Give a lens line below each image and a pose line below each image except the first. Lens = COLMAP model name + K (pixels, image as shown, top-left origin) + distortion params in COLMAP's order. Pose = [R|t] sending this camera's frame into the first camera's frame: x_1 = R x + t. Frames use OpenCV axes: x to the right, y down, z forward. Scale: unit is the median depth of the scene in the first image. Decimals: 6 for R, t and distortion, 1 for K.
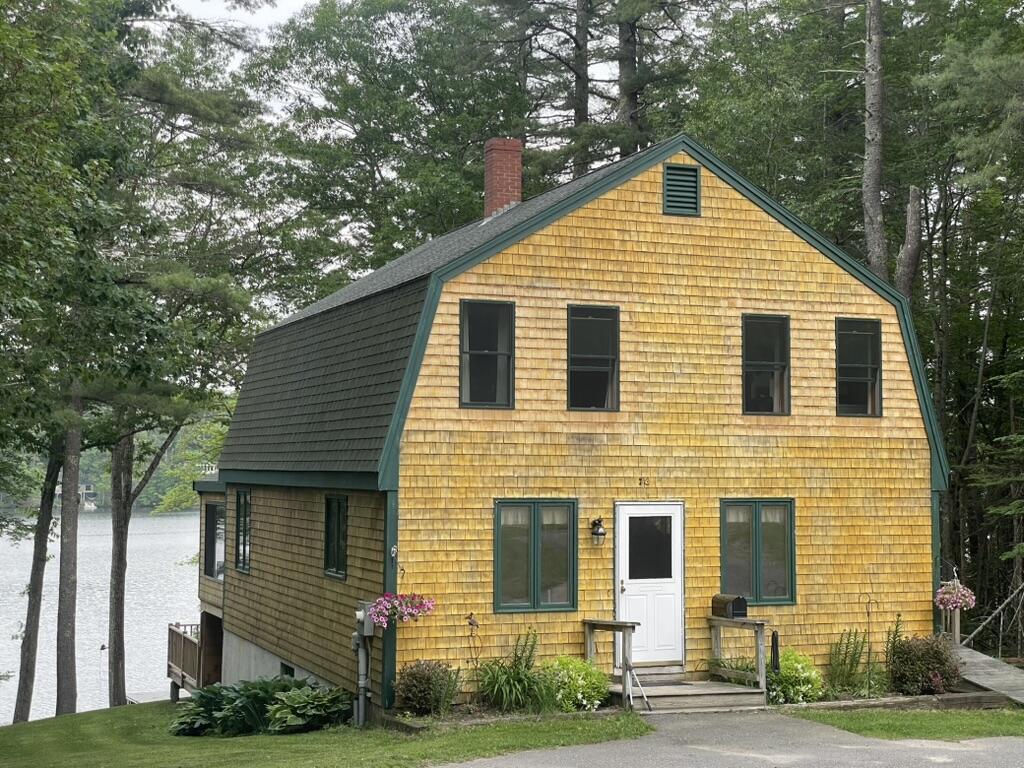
lens RADIAL K [[1533.0, 0, 532.1], [0, 1533.0, 386.0], [0, 0, 1]] dist [0.135924, -0.038458]
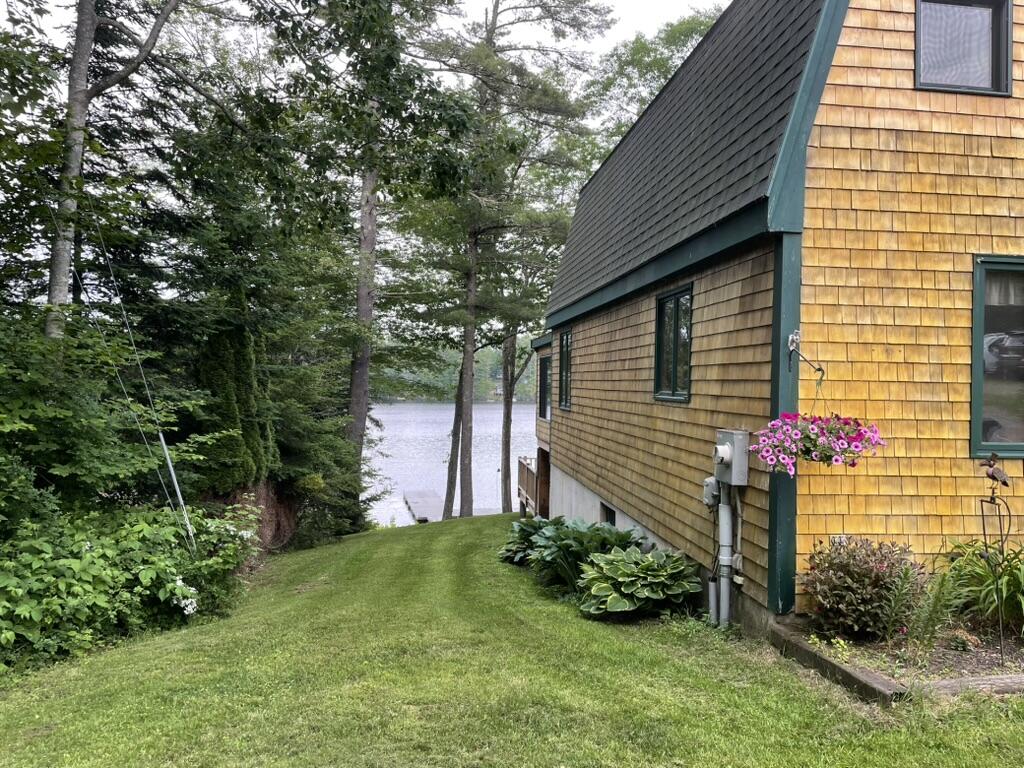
lens RADIAL K [[774.1, 0, 510.6], [0, 774.1, 390.4], [0, 0, 1]] dist [0.129687, -0.207917]
pose [[0.959864, 0.013234, -0.280154, -0.098325], [0.003794, 0.998182, 0.060150, 0.097647], [0.280441, -0.058799, 0.958069, 0.628629]]
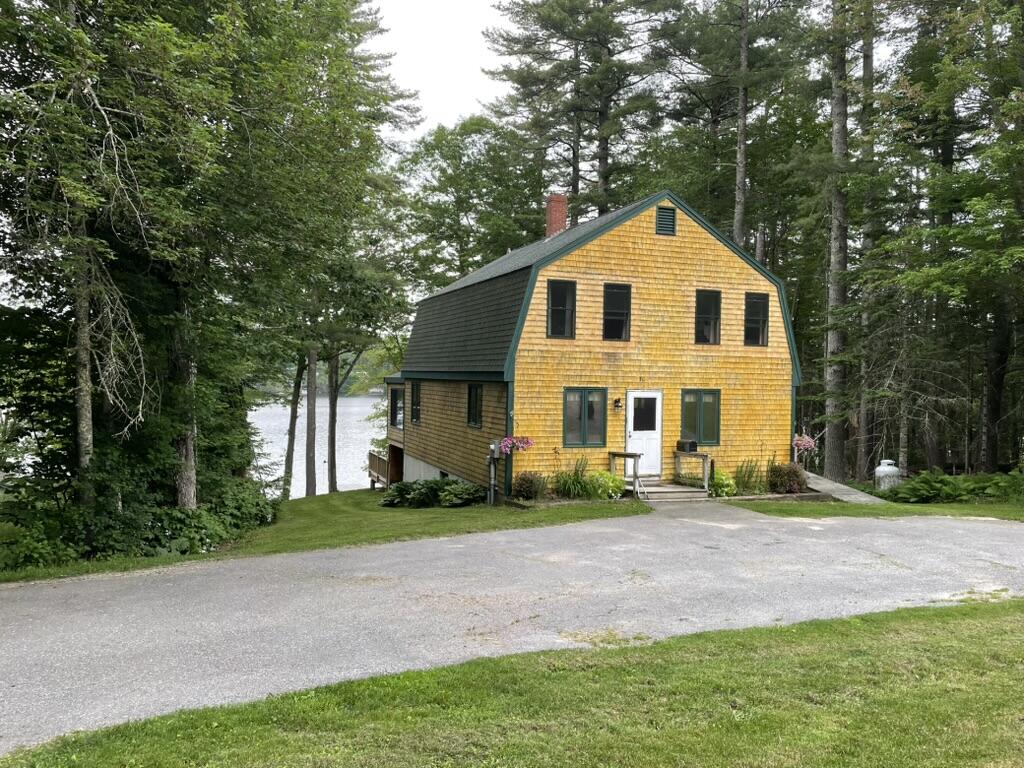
lens RADIAL K [[774.1, 0, 510.6], [0, 774.1, 390.4], [0, 0, 1]] dist [0.129687, -0.207917]
pose [[0.999747, 0.015044, -0.016713, -0.068733], [-0.013831, 0.997415, 0.070509, 0.011214], [0.017730, -0.070260, 0.997371, 0.052314]]
